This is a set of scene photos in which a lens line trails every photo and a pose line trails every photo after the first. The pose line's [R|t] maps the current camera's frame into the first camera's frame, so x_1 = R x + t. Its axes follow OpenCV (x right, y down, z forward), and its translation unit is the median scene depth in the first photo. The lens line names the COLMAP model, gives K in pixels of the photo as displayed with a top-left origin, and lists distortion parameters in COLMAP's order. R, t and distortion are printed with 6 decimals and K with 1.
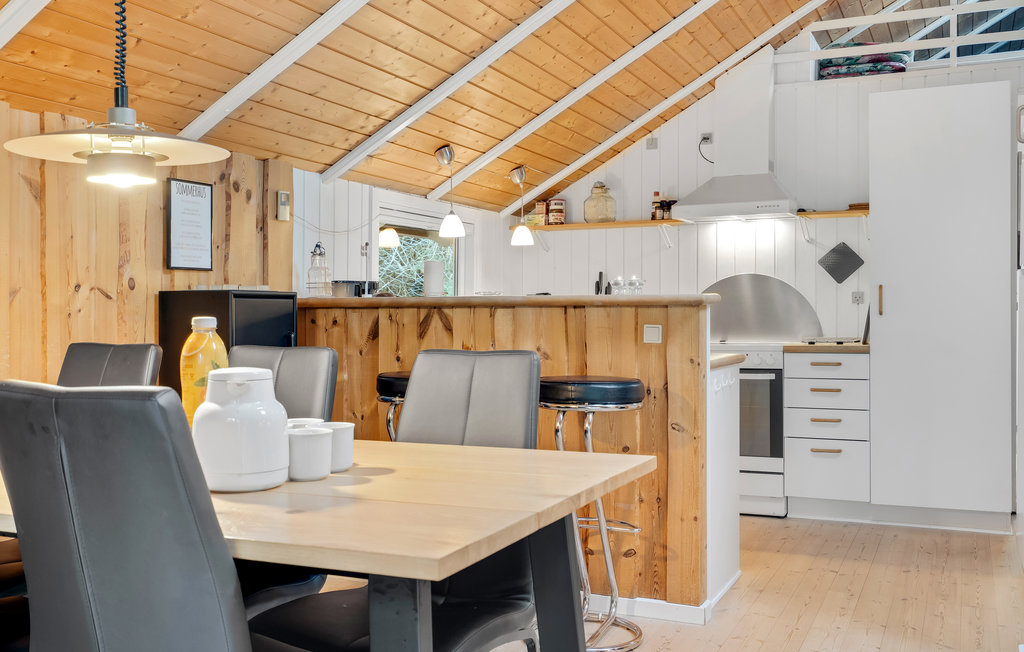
lens RADIAL K [[1018.0, 0, 509.8], [0, 1018.0, 314.8], [0, 0, 1]] dist [0.031449, 0.000000]
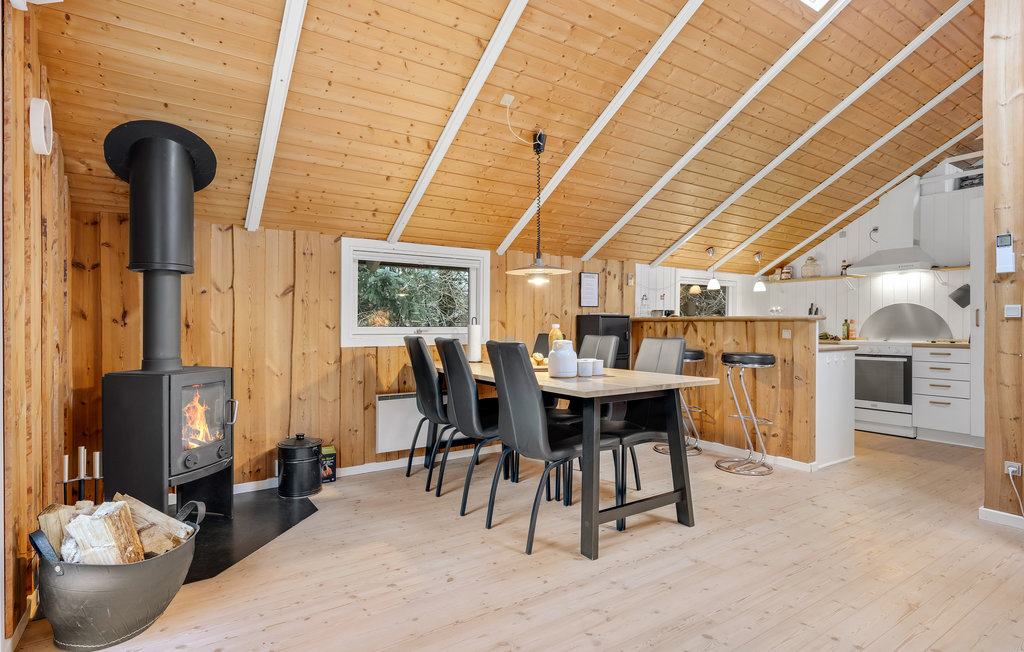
lens RADIAL K [[518.1, 0, 511.4], [0, 518.1, 323.4], [0, 0, 1]] dist [-0.001253, 0.003895]
pose [[0.844424, 0.004490, -0.535657, 0.167528], [-0.006112, 0.999981, -0.001253, 0.000865], [0.535641, 0.004332, 0.844435, -0.163717]]
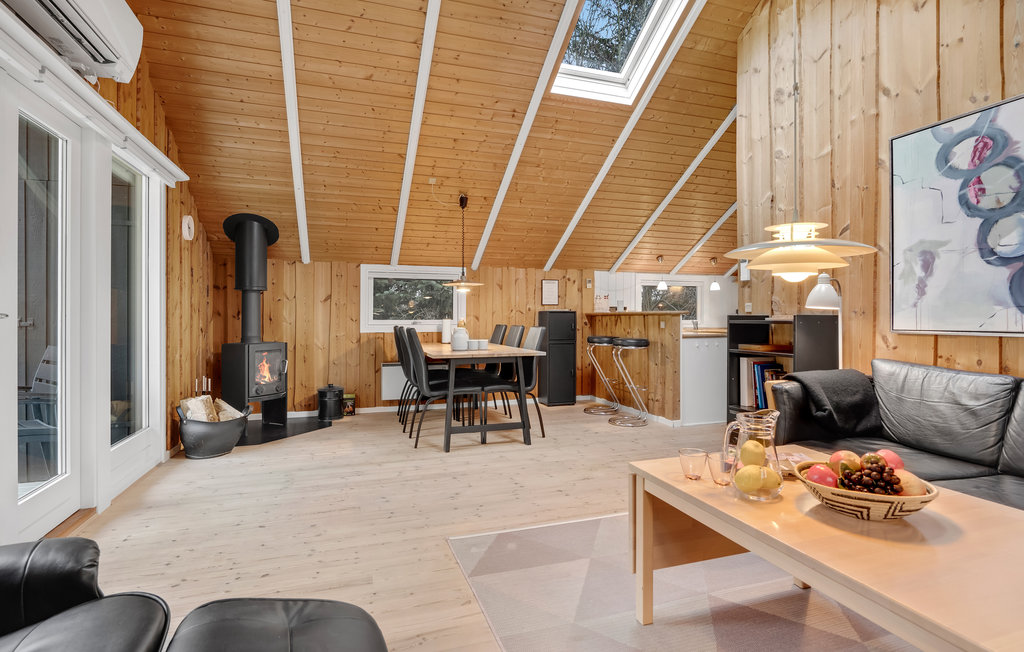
lens RADIAL K [[499.0, 0, 514.0], [0, 499.0, 311.5], [0, 0, 1]] dist [0.002210, 0.002861]
pose [[0.679119, -0.008524, -0.733979, 0.633988], [-0.002799, 0.999895, -0.014202, 0.002155], [0.734023, 0.011699, 0.679024, -0.187237]]
